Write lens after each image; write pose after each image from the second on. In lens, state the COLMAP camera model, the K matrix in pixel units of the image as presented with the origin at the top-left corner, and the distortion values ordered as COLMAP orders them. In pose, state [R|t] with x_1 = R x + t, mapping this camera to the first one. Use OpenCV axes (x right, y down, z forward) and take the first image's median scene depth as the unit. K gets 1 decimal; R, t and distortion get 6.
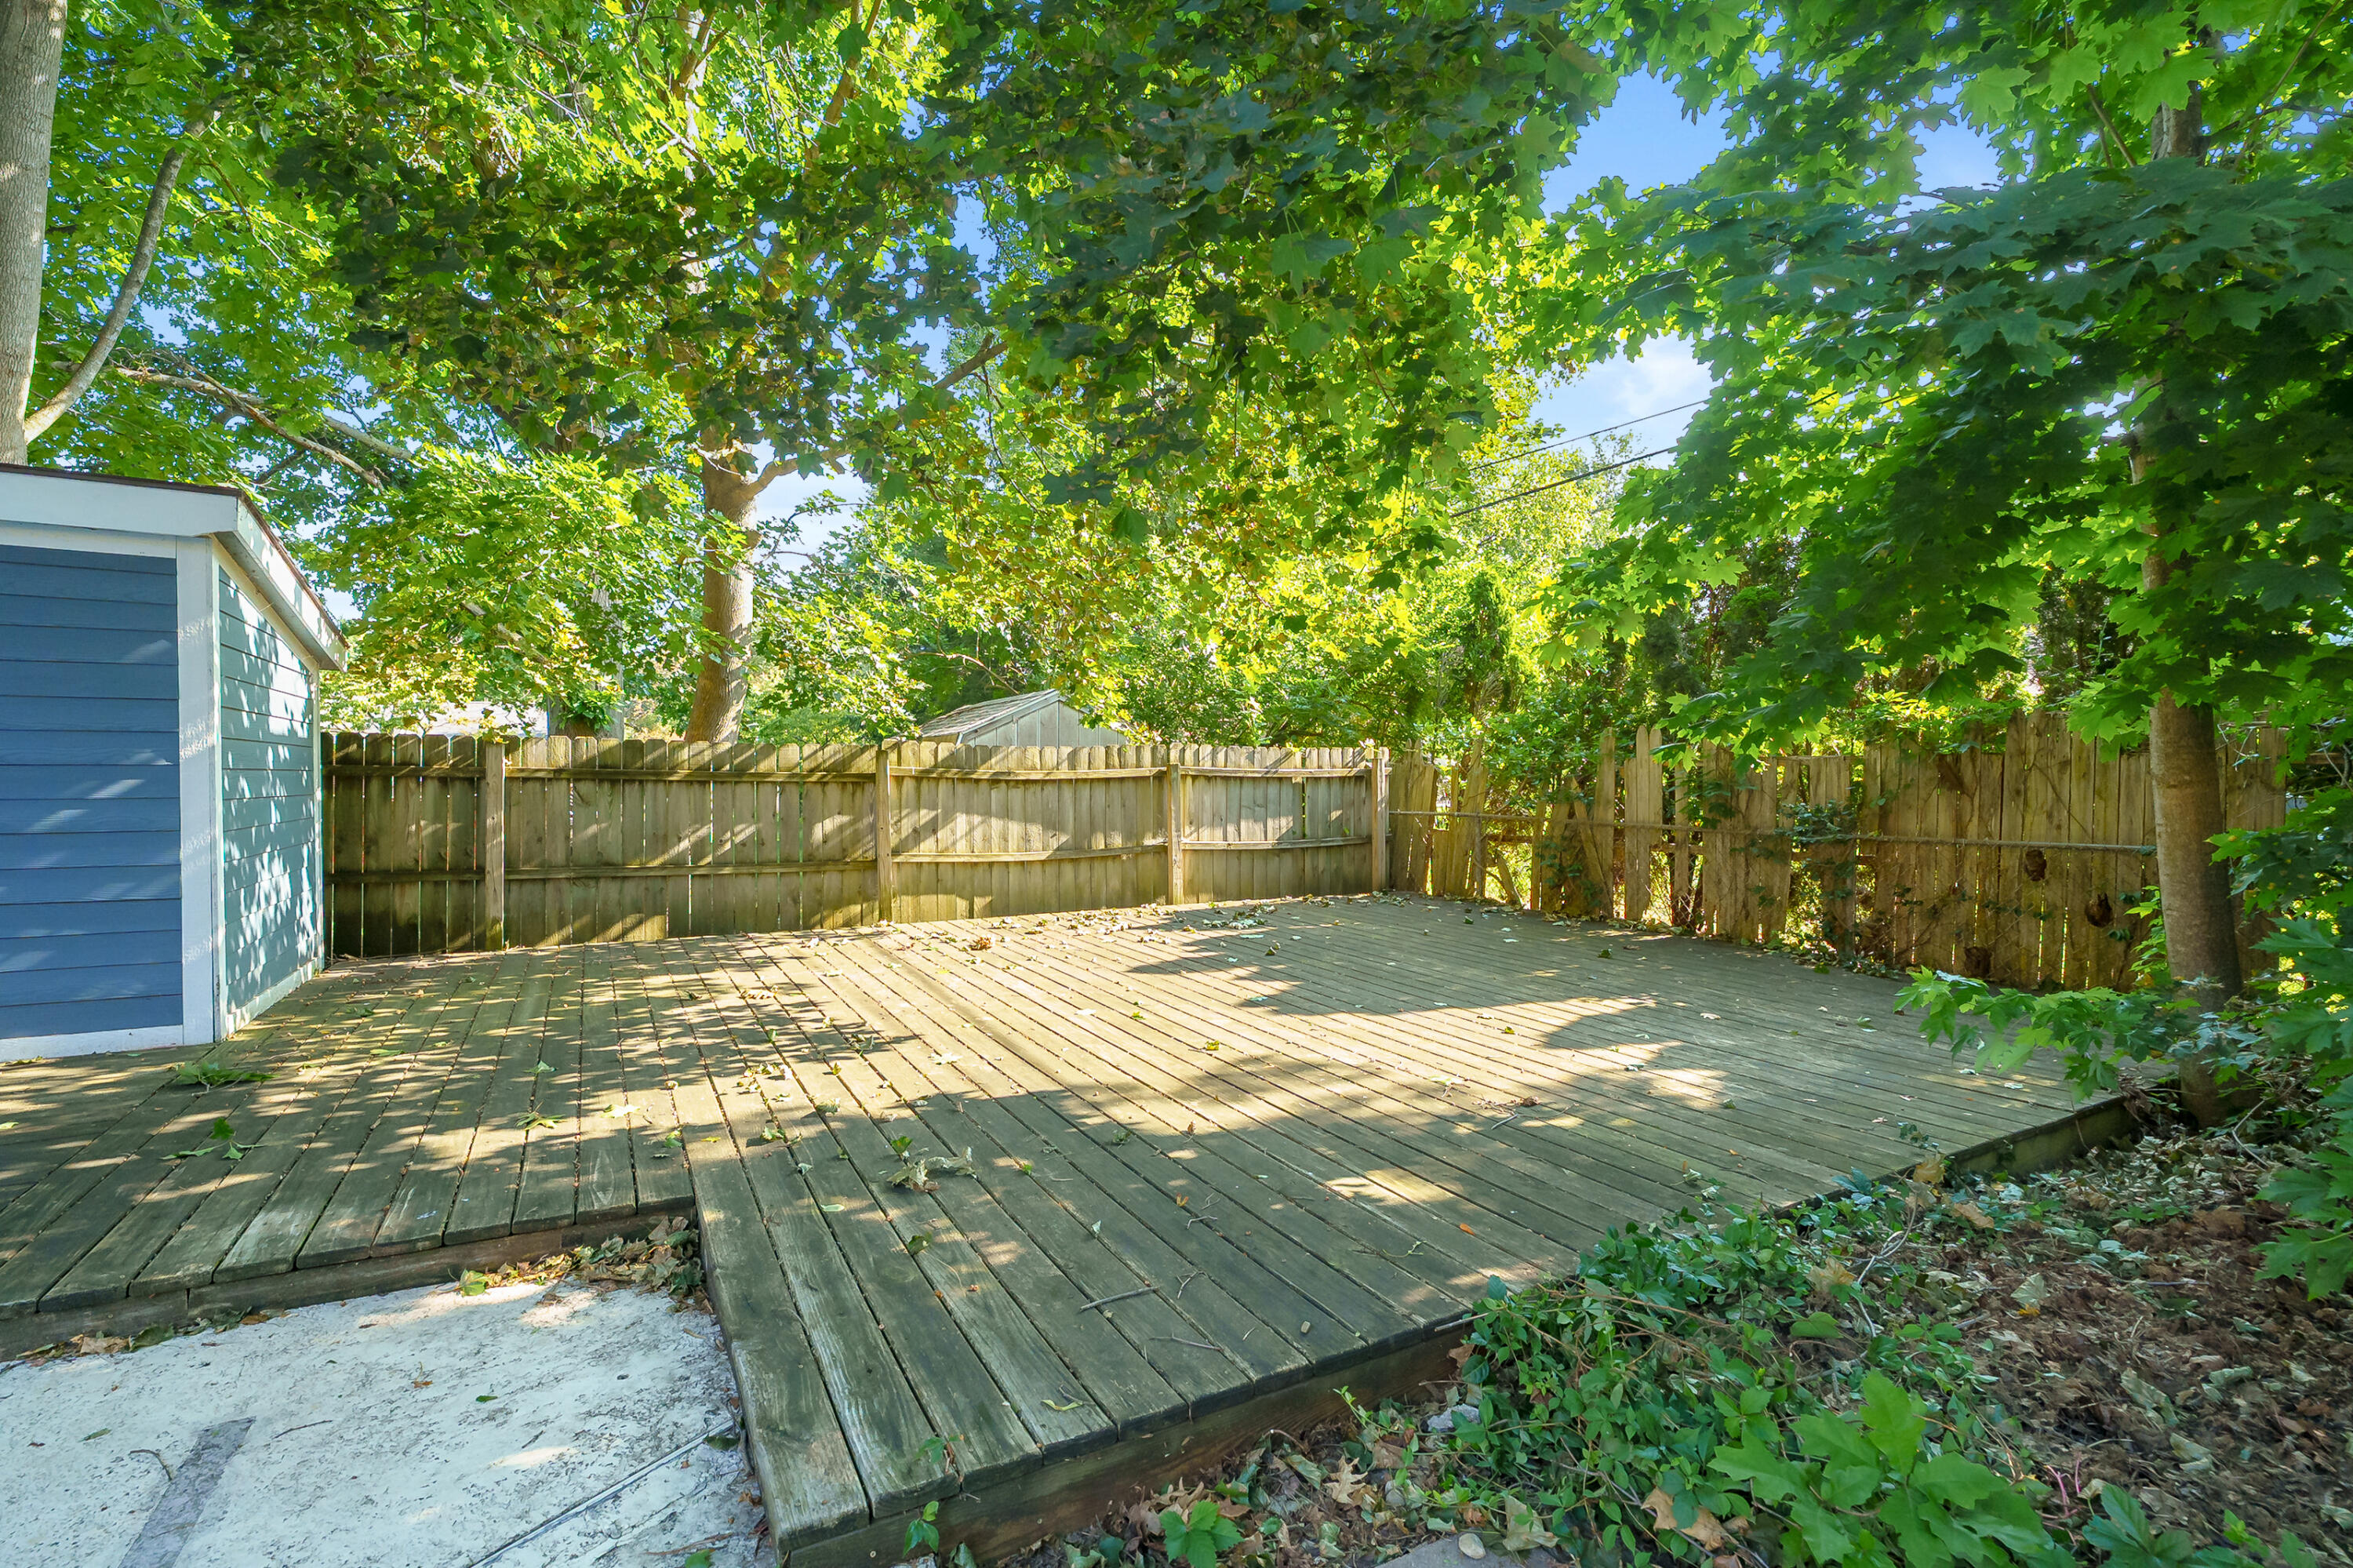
lens RADIAL K [[1080.0, 0, 1172.8], [0, 1080.0, 777.4], [0, 0, 1]] dist [-0.002807, -0.000318]
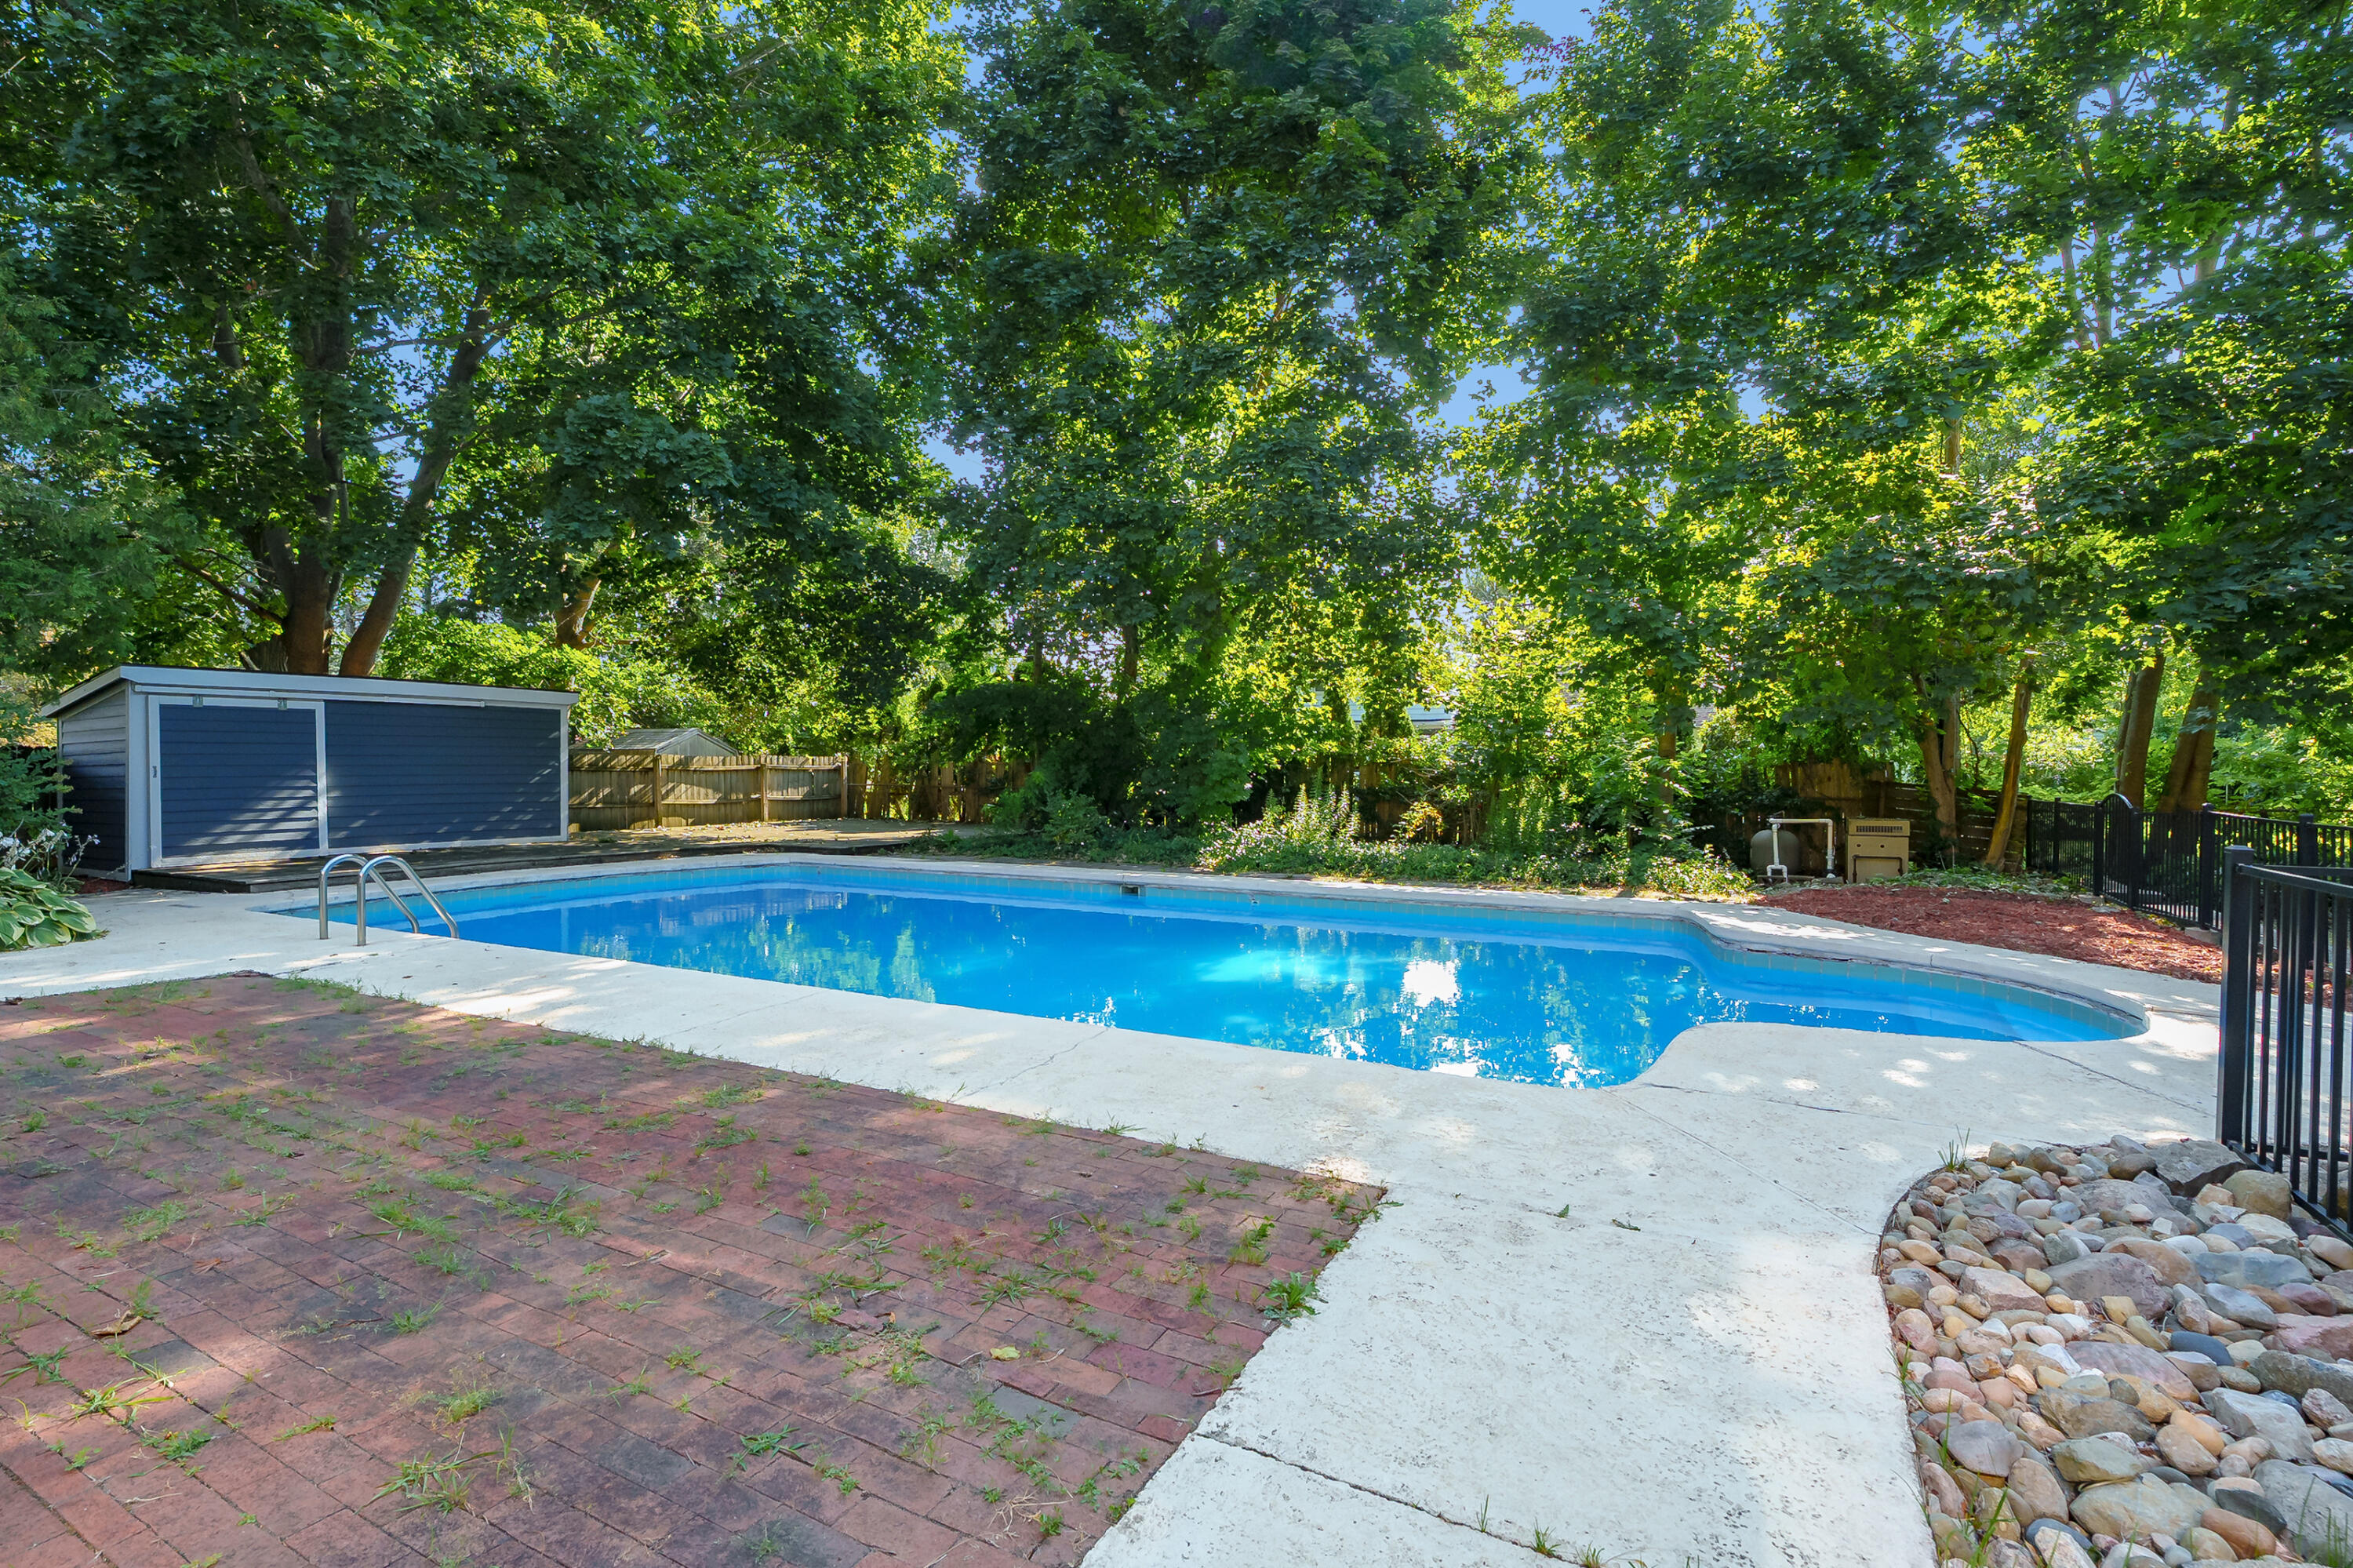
lens RADIAL K [[1080.0, 0, 1171.6], [0, 1080.0, 781.9], [0, 0, 1]] dist [-0.002807, -0.000318]
pose [[0.838139, -0.008402, 0.545392, -0.551528], [0.004078, 0.999950, 0.009138, 0.009433], [-0.545441, -0.005435, 0.838131, -1.513782]]
